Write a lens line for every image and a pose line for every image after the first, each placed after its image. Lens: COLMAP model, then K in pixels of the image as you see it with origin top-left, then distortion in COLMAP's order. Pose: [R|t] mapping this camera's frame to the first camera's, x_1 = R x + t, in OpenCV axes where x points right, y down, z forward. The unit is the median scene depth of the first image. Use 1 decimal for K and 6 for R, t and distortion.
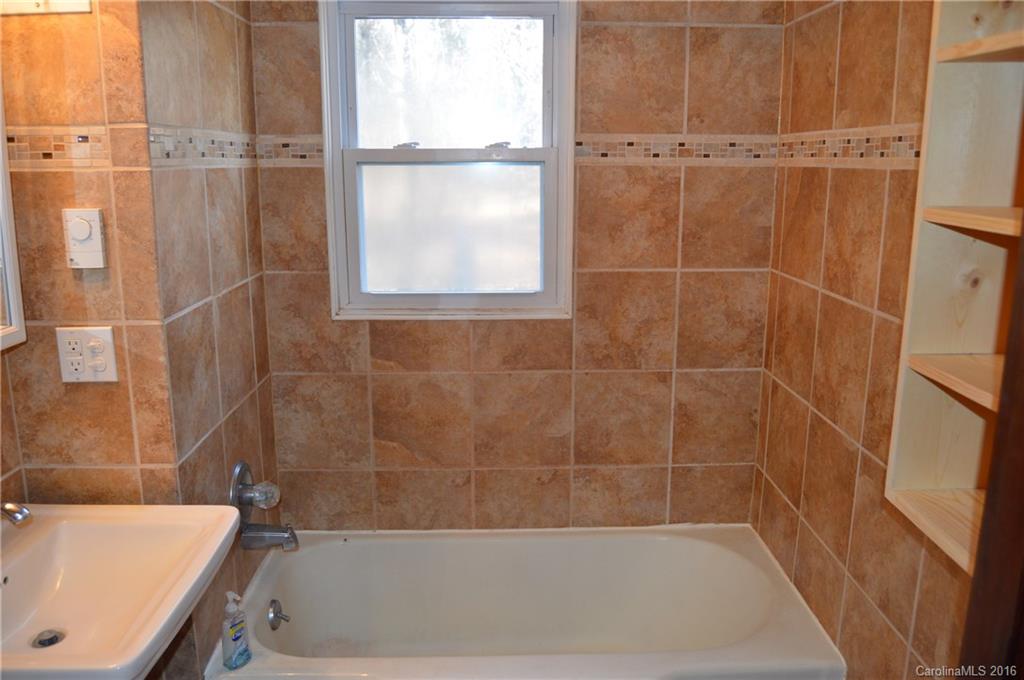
lens RADIAL K [[815.8, 0, 515.6], [0, 815.8, 337.5], [0, 0, 1]] dist [-0.095300, 0.040289]
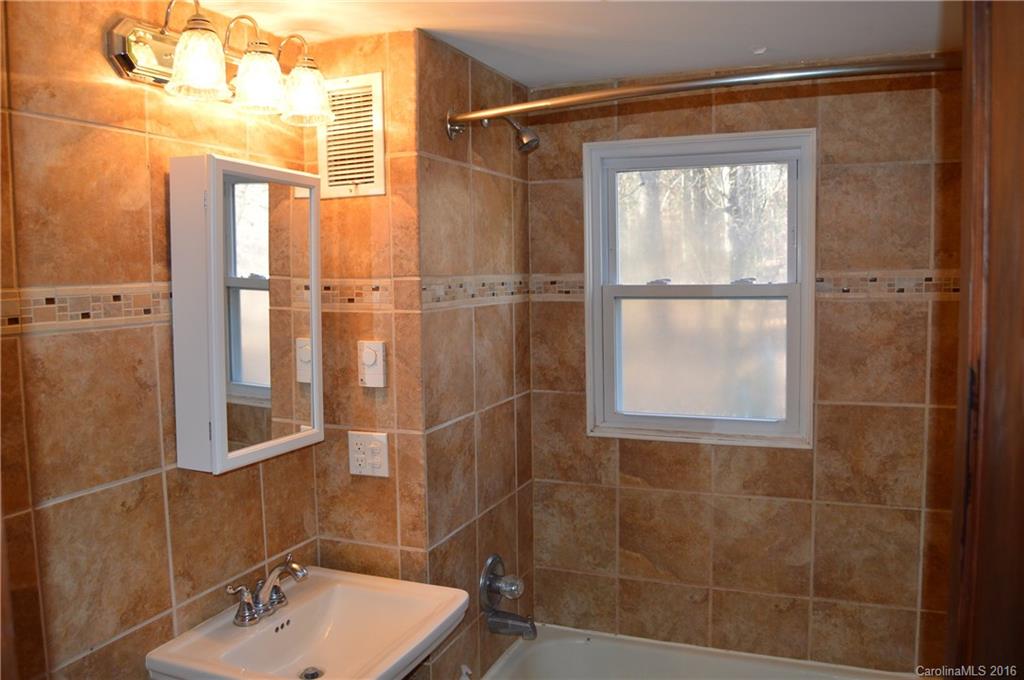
lens RADIAL K [[815.8, 0, 515.6], [0, 815.8, 337.5], [0, 0, 1]] dist [-0.095300, 0.040289]
pose [[0.916044, 0.017818, -0.400682, 0.134017], [-0.069490, 0.990955, -0.114802, -0.020888], [0.395013, 0.133007, 0.908996, -0.077619]]
